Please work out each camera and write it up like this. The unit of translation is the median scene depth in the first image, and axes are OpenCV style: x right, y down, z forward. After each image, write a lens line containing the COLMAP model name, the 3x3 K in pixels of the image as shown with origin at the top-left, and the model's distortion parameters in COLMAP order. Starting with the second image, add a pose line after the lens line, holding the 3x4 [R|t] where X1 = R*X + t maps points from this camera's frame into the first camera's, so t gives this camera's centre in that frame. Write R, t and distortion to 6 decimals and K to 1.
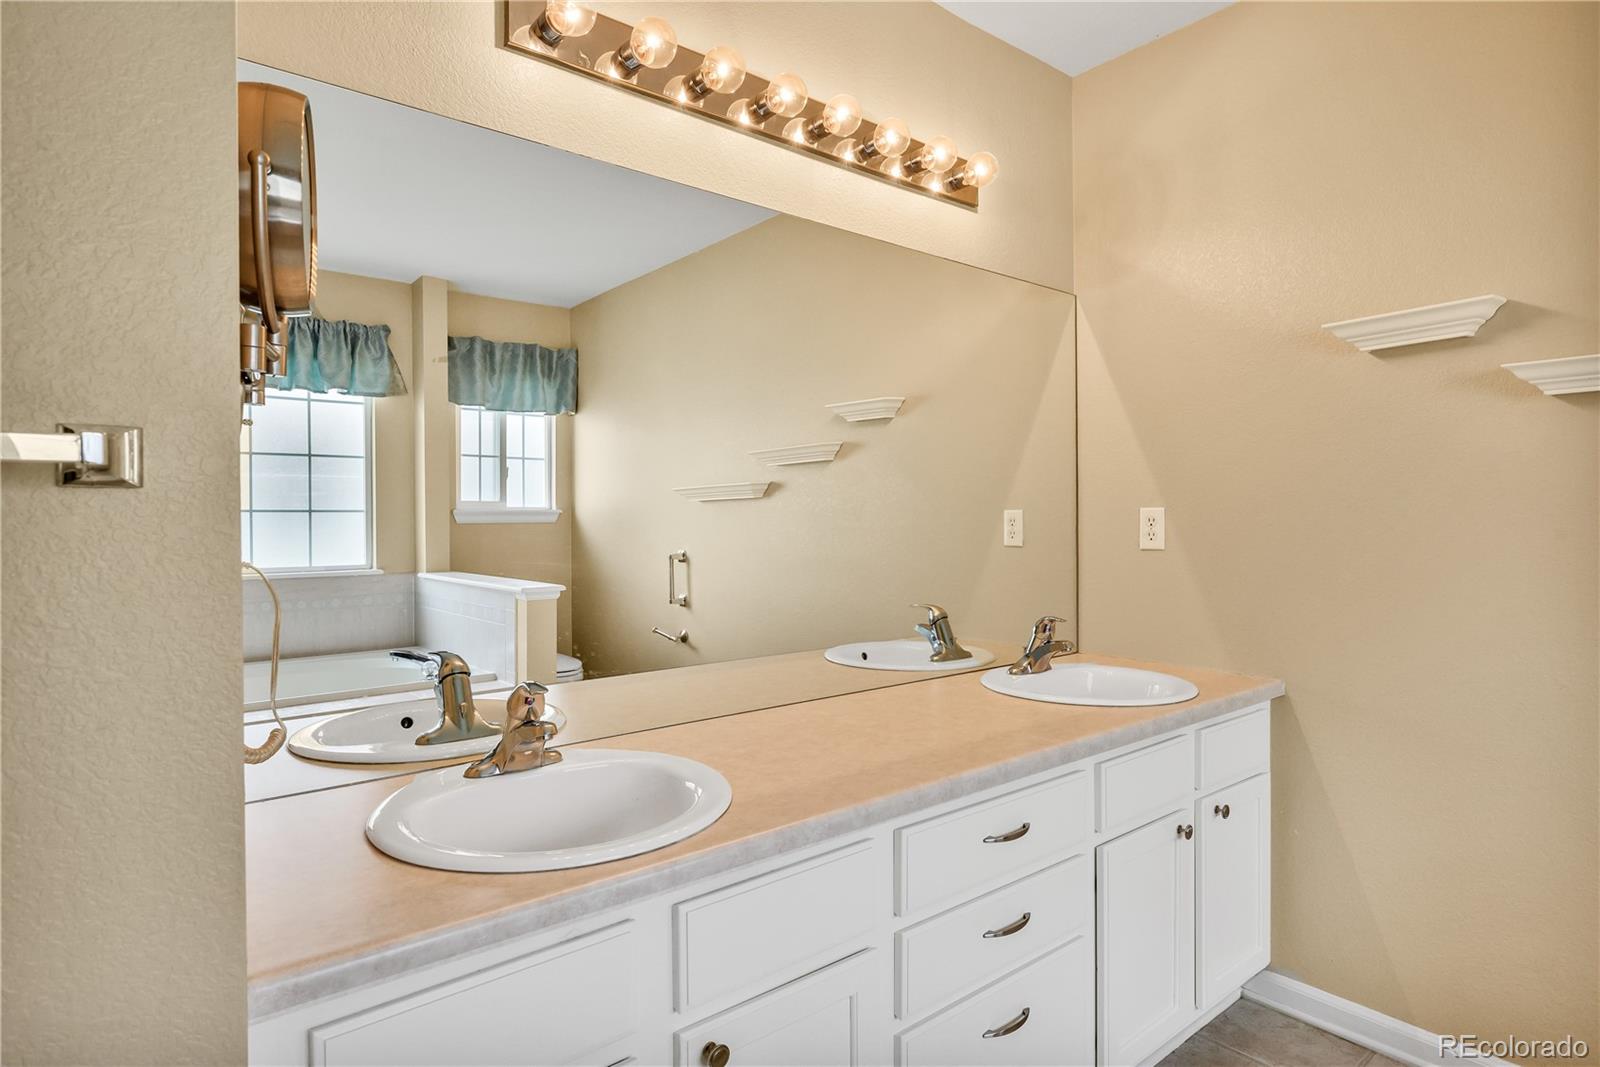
lens RADIAL K [[872.8, 0, 802.9], [0, 872.8, 533.6], [0, 0, 1]] dist [0.027031, -0.000318]
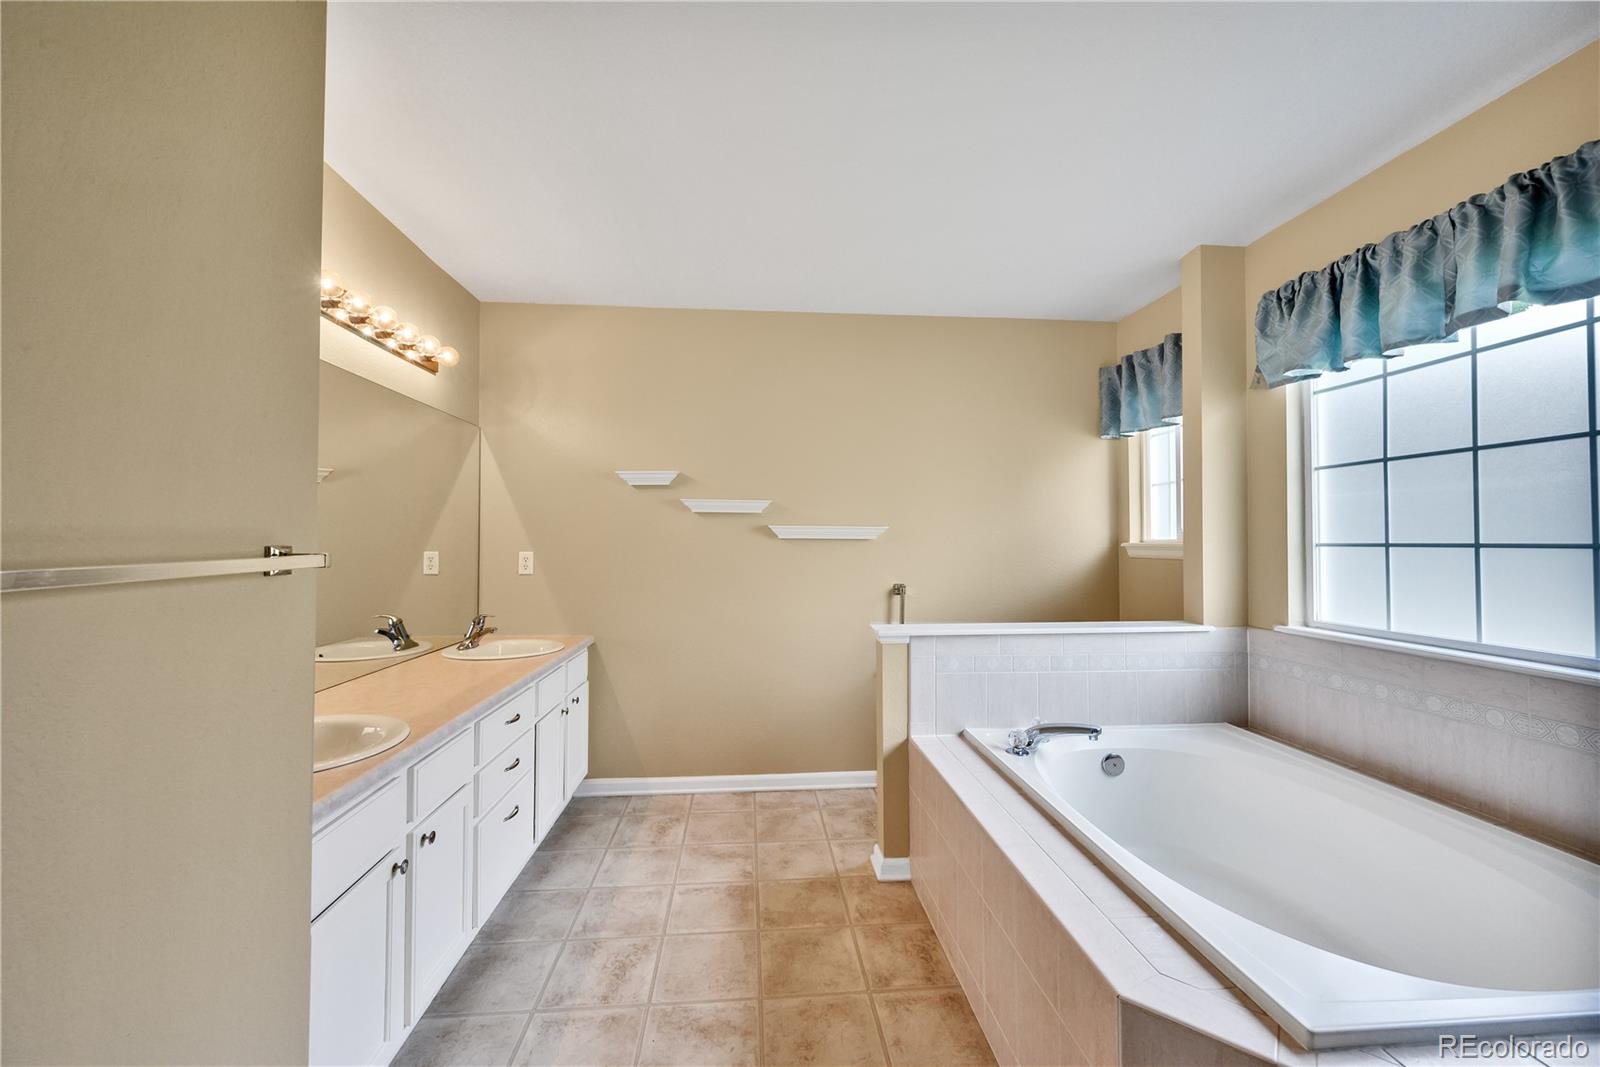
lens RADIAL K [[702.1, 0, 802.2], [0, 702.1, 532.8], [0, 0, 1]] dist [0.000390, 0.000035]
pose [[0.582721, 0.014087, 0.812550, -0.489589], [0.006563, 0.999736, -0.022039, -0.034903], [-0.812646, 0.018175, 0.582475, -0.349392]]
